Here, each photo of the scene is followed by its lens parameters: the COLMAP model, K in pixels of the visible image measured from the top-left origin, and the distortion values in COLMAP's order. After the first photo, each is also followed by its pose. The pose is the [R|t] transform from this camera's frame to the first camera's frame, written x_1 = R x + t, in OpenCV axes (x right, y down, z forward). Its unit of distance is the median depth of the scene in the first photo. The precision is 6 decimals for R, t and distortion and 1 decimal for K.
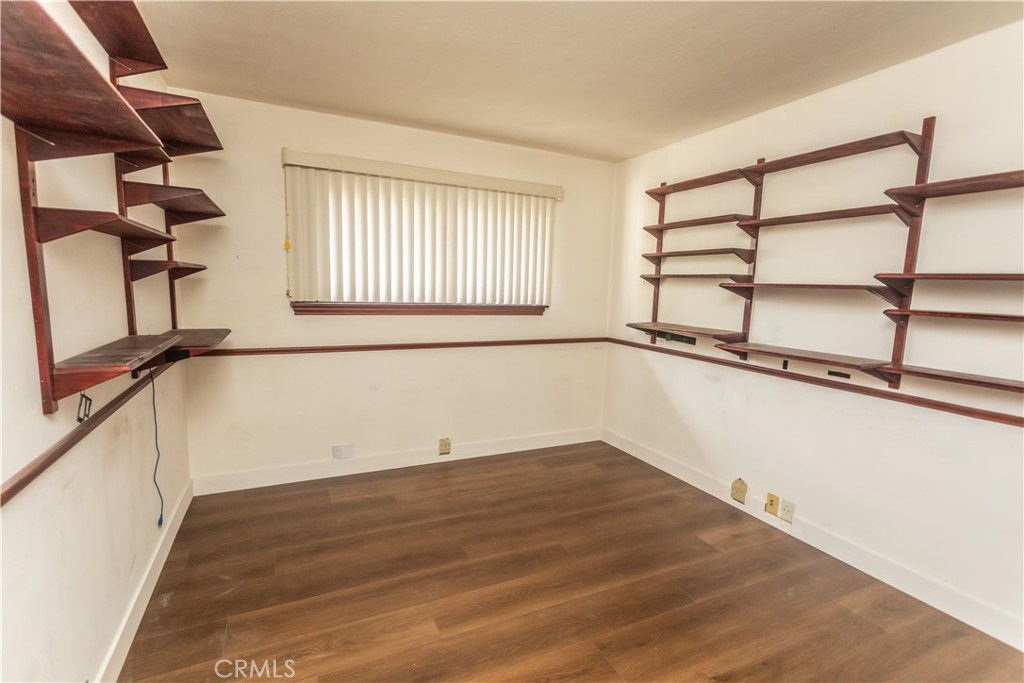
lens RADIAL K [[481.2, 0, 512.0], [0, 481.2, 342.2], [0, 0, 1]] dist [0.001981, 0.002565]
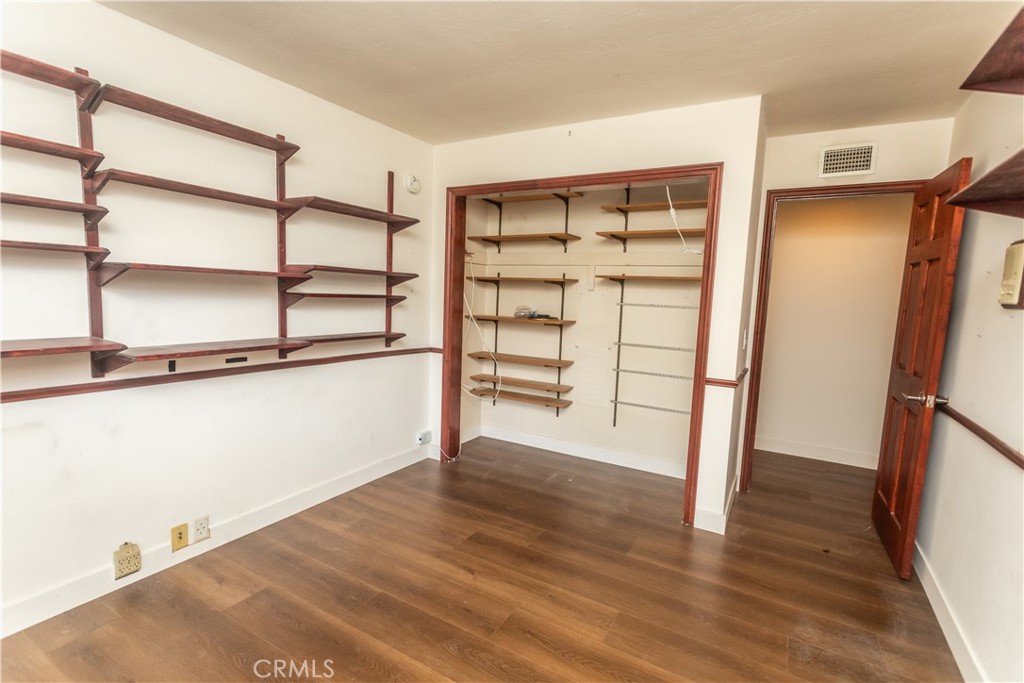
lens RADIAL K [[481.2, 0, 513.3], [0, 481.2, 345.0], [0, 0, 1]] dist [0.001981, 0.002565]
pose [[-0.562128, -0.141904, 0.814785, -0.456138], [0.043539, 0.978727, 0.200495, -0.139586], [-0.825903, 0.148179, -0.543992, 1.072390]]
